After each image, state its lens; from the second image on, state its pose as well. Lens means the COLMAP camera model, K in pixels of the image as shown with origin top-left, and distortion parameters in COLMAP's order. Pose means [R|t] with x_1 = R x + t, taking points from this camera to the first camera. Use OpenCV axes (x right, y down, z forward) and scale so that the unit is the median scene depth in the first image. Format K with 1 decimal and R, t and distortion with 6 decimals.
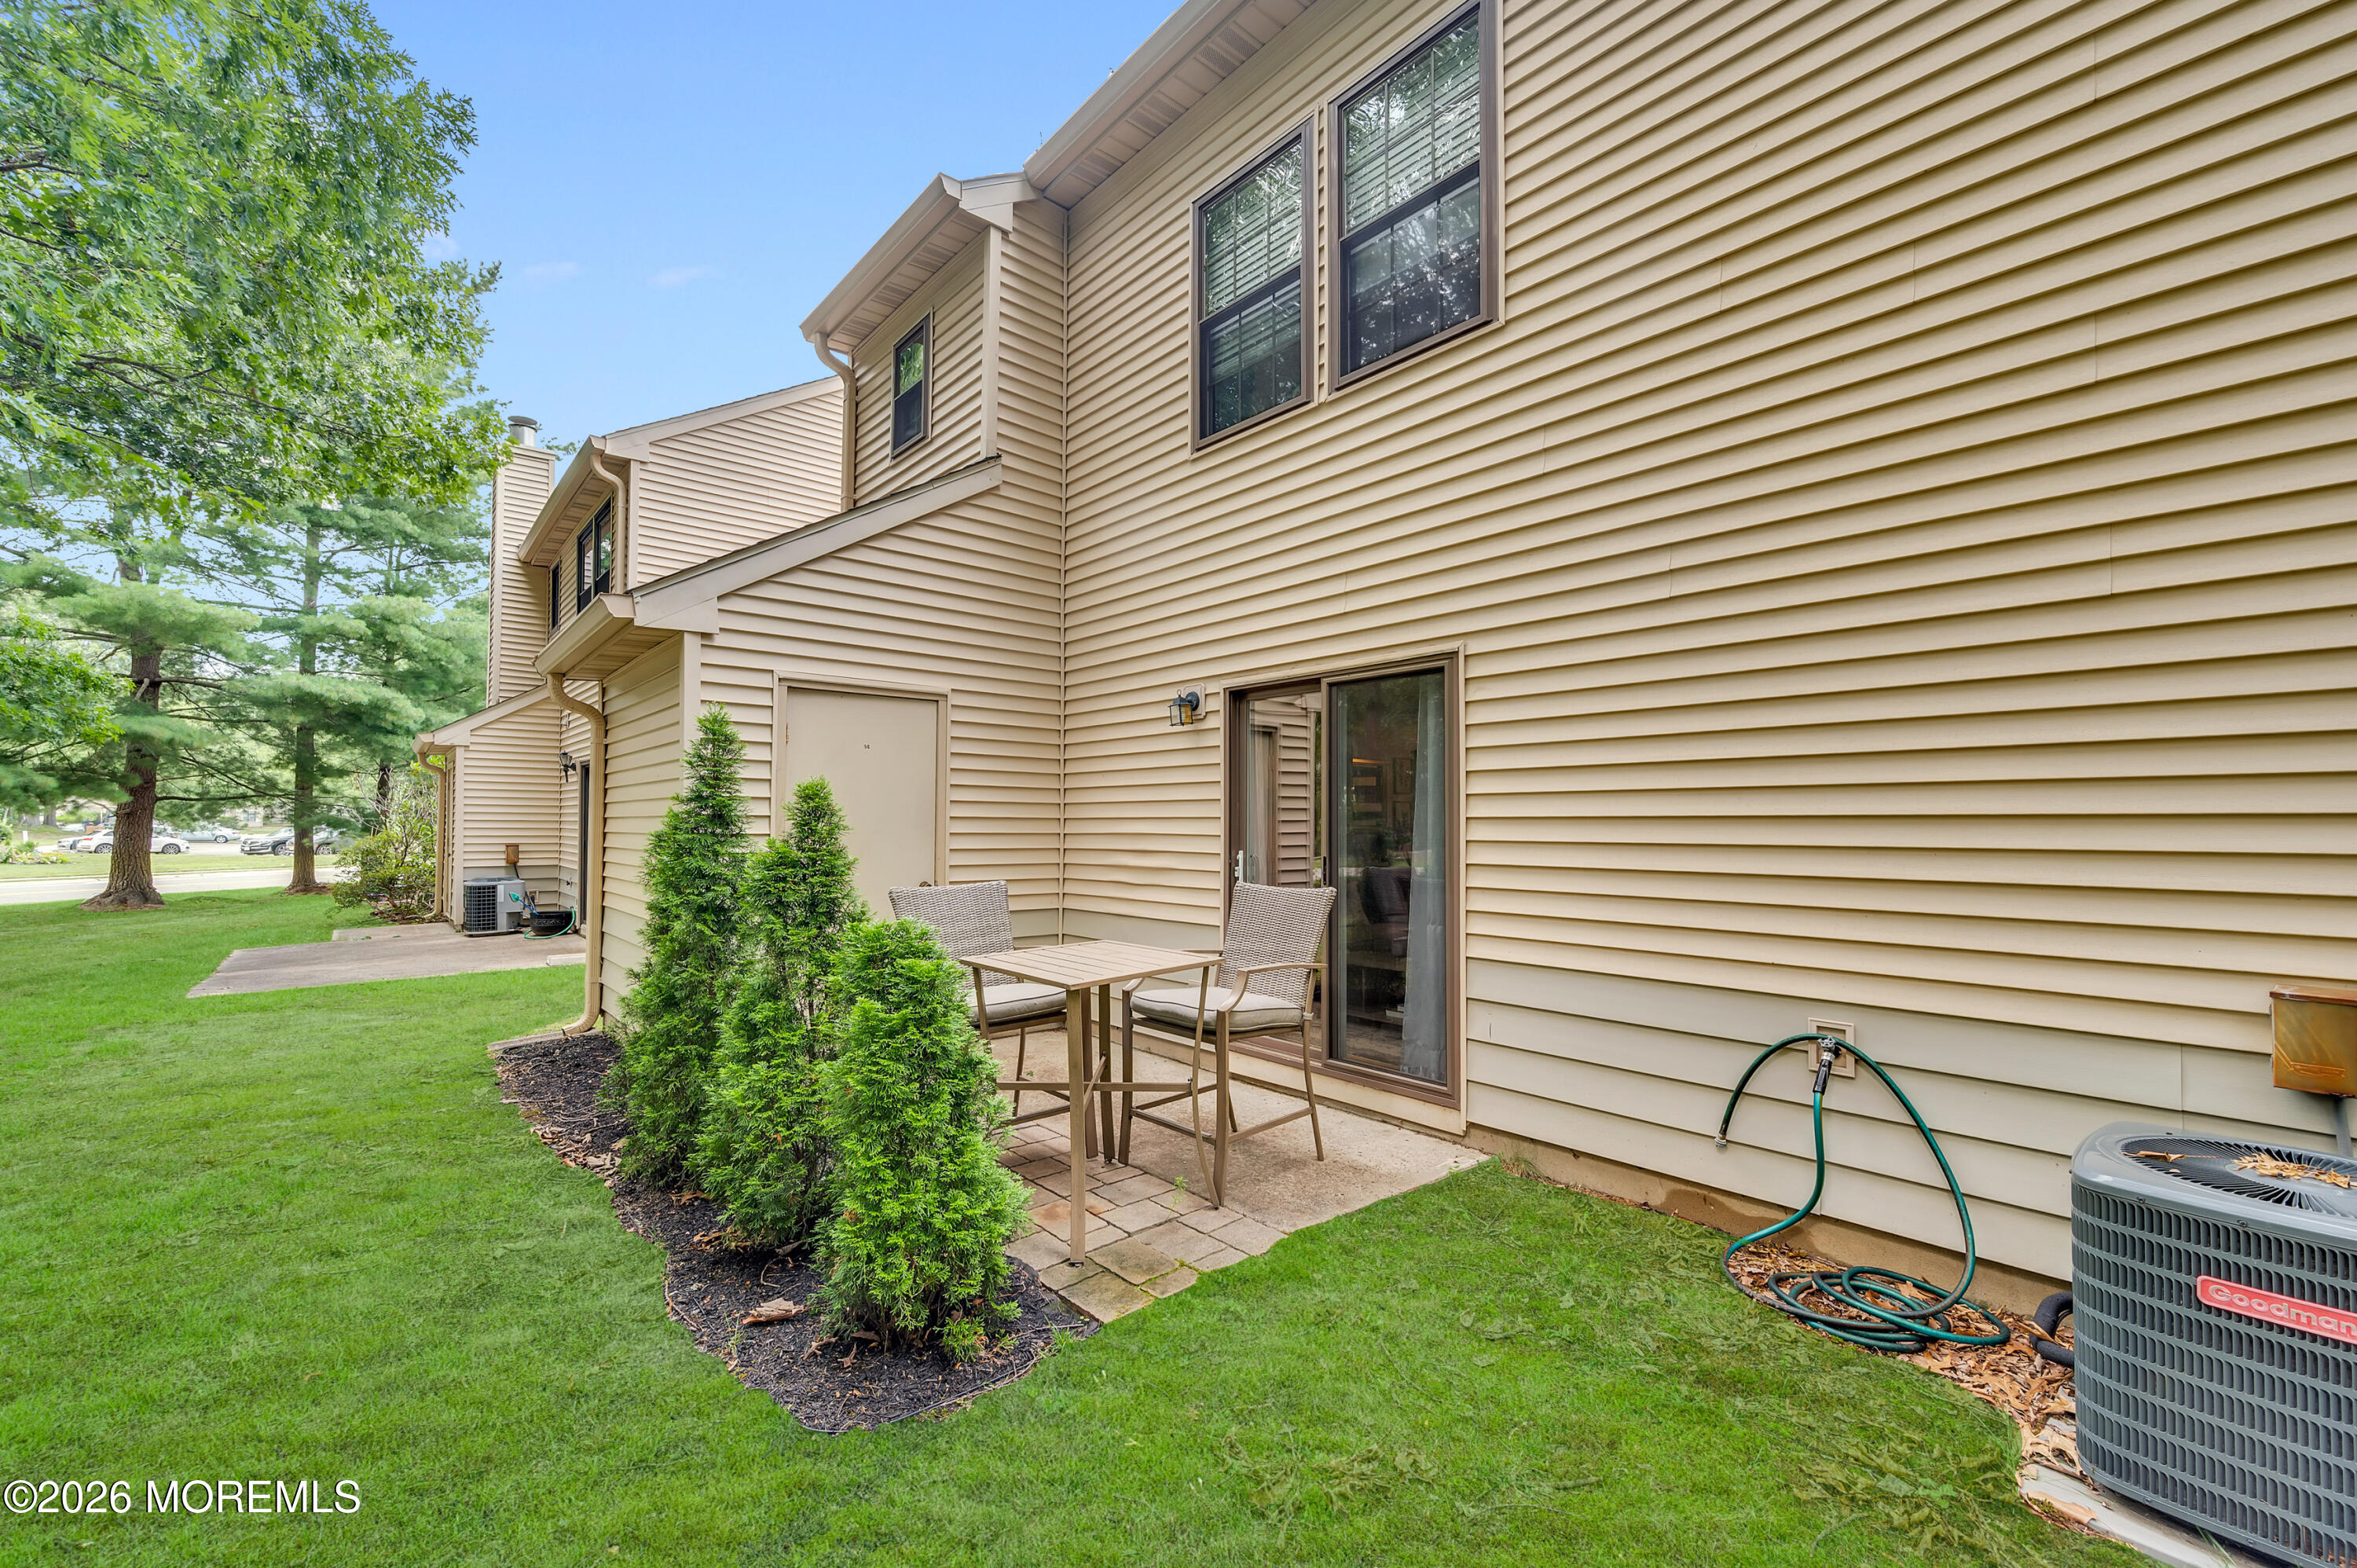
lens RADIAL K [[924.7, 0, 1184.7], [0, 924.7, 783.8], [0, 0, 1]] dist [-0.000614, 0.000024]
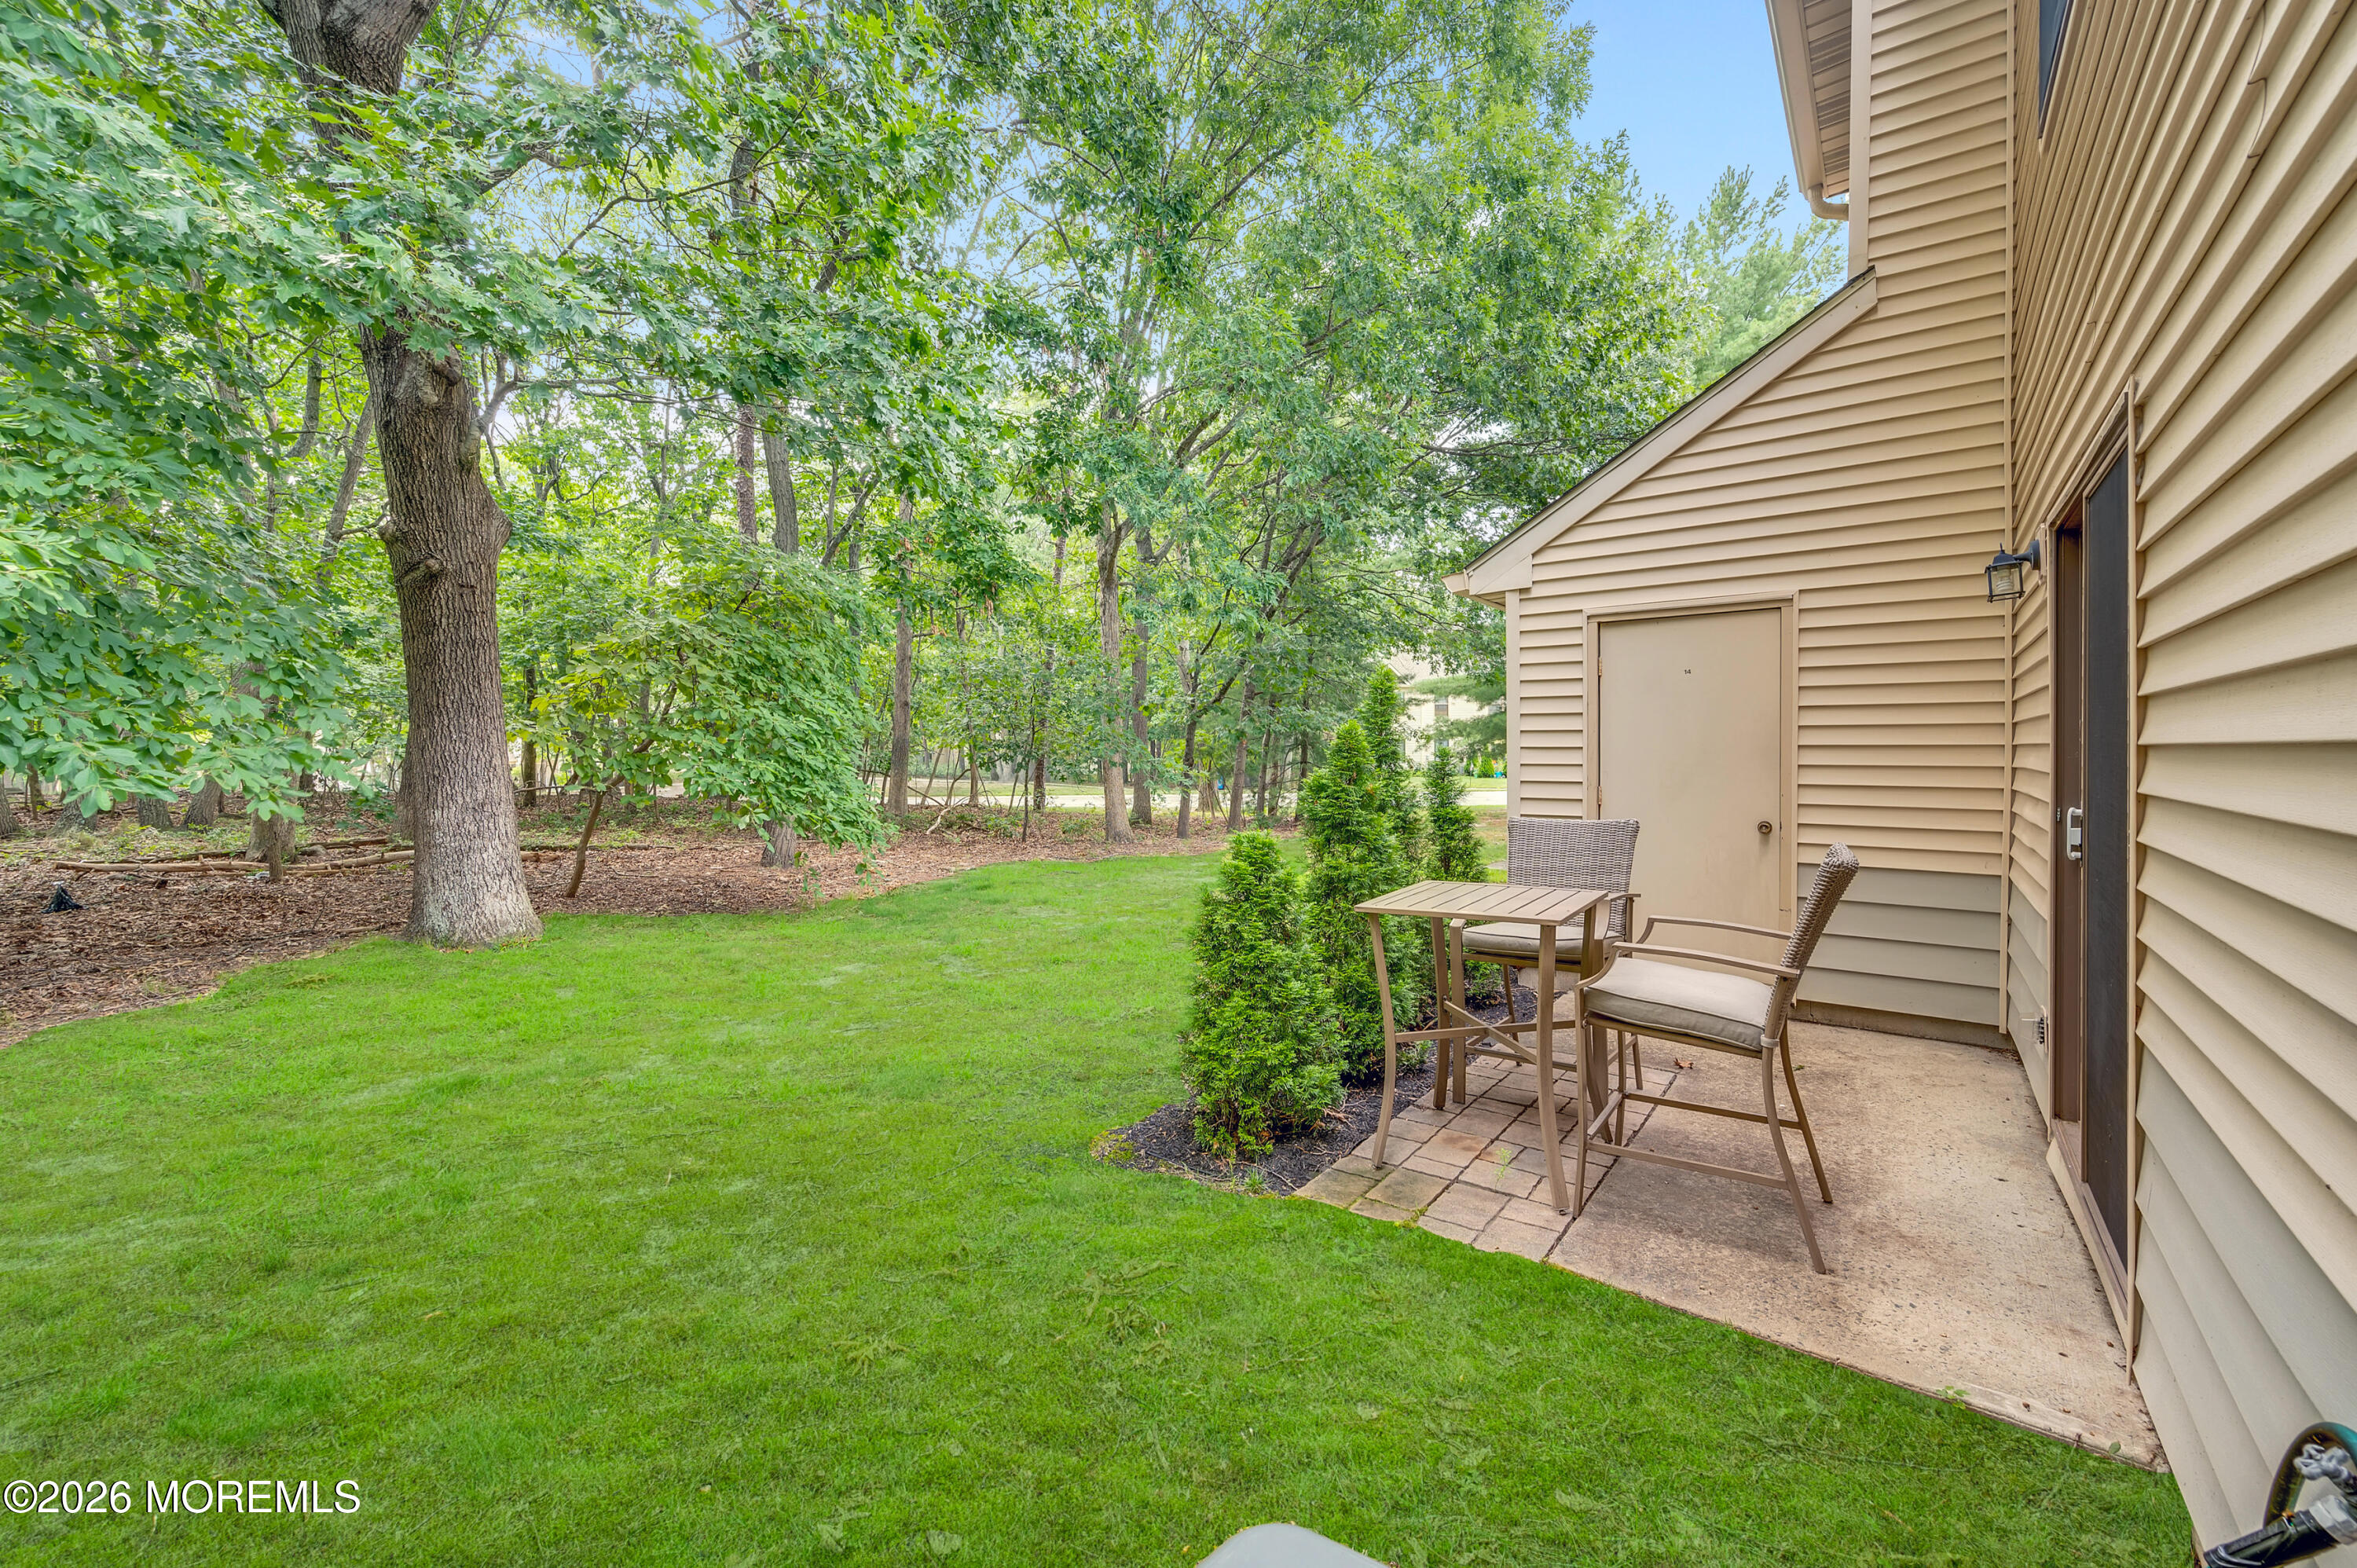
lens RADIAL K [[924.7, 0, 1184.7], [0, 924.7, 783.8], [0, 0, 1]] dist [-0.000614, 0.000024]
pose [[0.241019, 0.031250, -0.970017, 0.591857], [0.037769, 0.998422, 0.041549, 0.016311], [0.969785, -0.046651, 0.239458, 0.378022]]
